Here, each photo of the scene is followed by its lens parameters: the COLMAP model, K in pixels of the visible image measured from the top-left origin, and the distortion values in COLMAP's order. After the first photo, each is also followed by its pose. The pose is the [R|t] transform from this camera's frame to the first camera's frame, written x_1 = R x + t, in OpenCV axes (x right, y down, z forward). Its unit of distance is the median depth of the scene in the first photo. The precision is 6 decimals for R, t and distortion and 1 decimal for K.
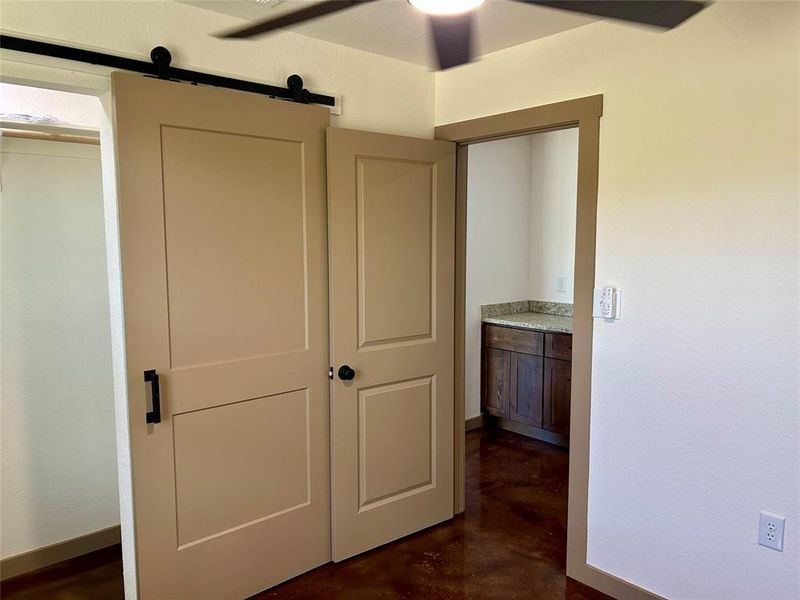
lens RADIAL K [[603.8, 0, 400.0], [0, 603.8, 300.0], [0, 0, 1]] dist [0.086610, -0.094141]
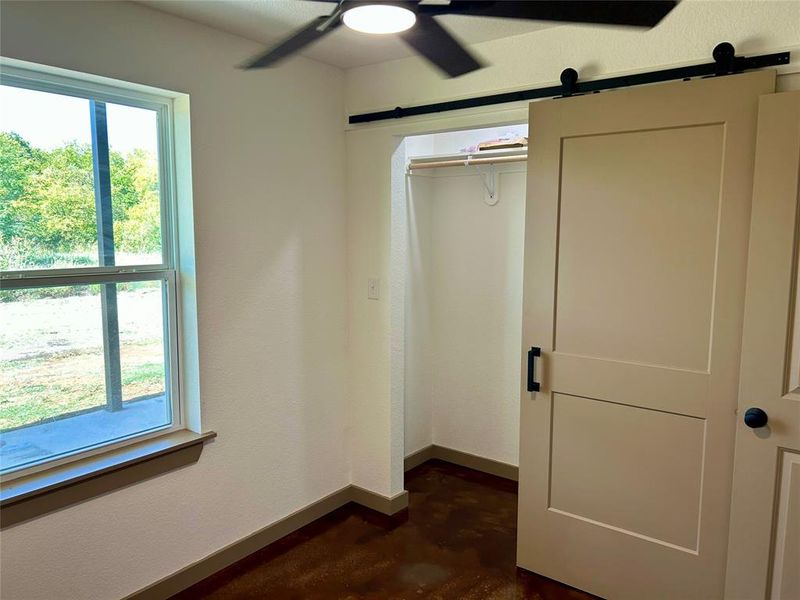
lens RADIAL K [[603.8, 0, 400.0], [0, 603.8, 300.0], [0, 0, 1]] dist [0.086610, -0.094141]
pose [[0.205784, 0.118612, -0.971383, 0.631280], [-0.107000, 0.989403, 0.098145, -0.061209], [0.972730, 0.083742, 0.216295, 0.445424]]
